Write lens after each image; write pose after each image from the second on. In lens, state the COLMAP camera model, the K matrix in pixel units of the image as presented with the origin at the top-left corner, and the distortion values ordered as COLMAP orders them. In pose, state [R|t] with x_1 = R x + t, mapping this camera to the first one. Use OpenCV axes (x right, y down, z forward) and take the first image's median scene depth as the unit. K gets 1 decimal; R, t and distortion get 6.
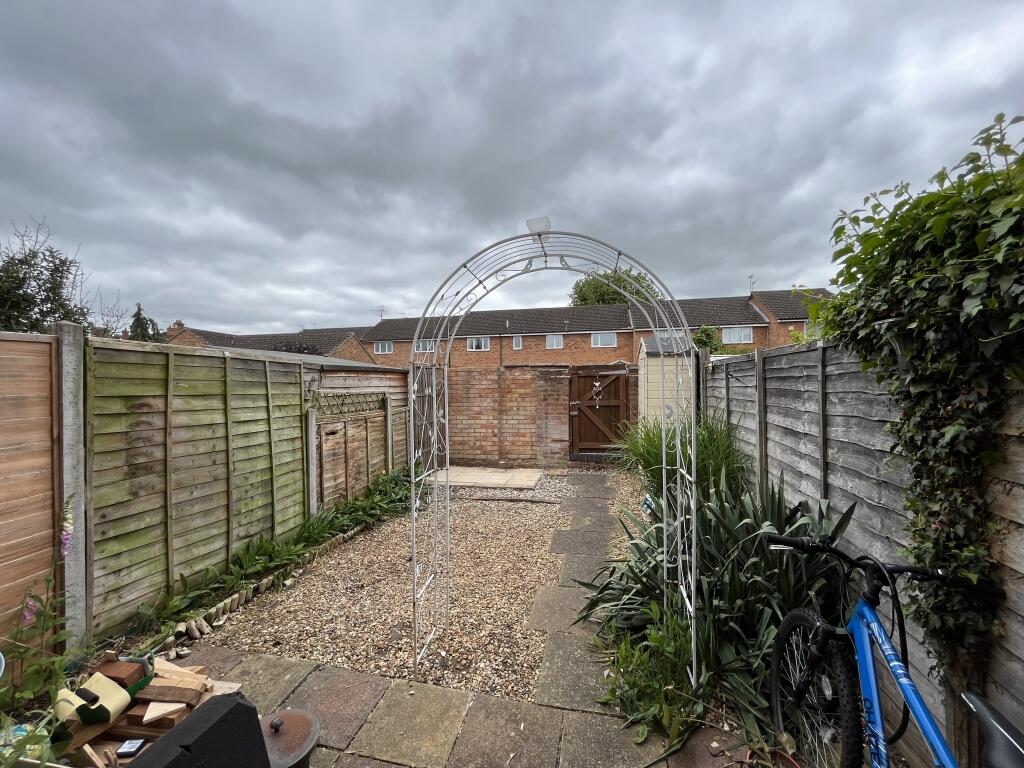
lens RADIAL K [[415.6, 0, 513.6], [0, 415.6, 385.1], [0, 0, 1]] dist [-0.004448, -0.000262]
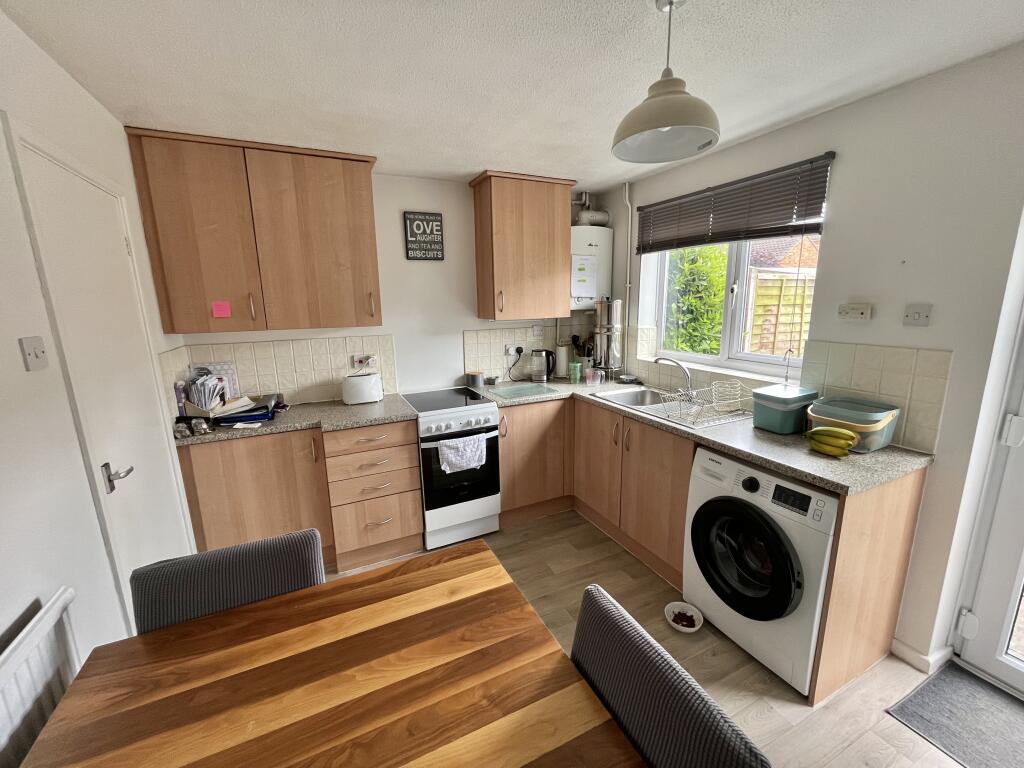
lens RADIAL K [[415.6, 0, 511.4], [0, 415.6, 382.9], [0, 0, 1]] dist [-0.004448, -0.000262]
pose [[0.609102, 0.160115, -0.776761, -0.048937], [0.011420, 0.977537, 0.210456, -0.012952], [0.793010, -0.137060, 0.593591, -0.367909]]
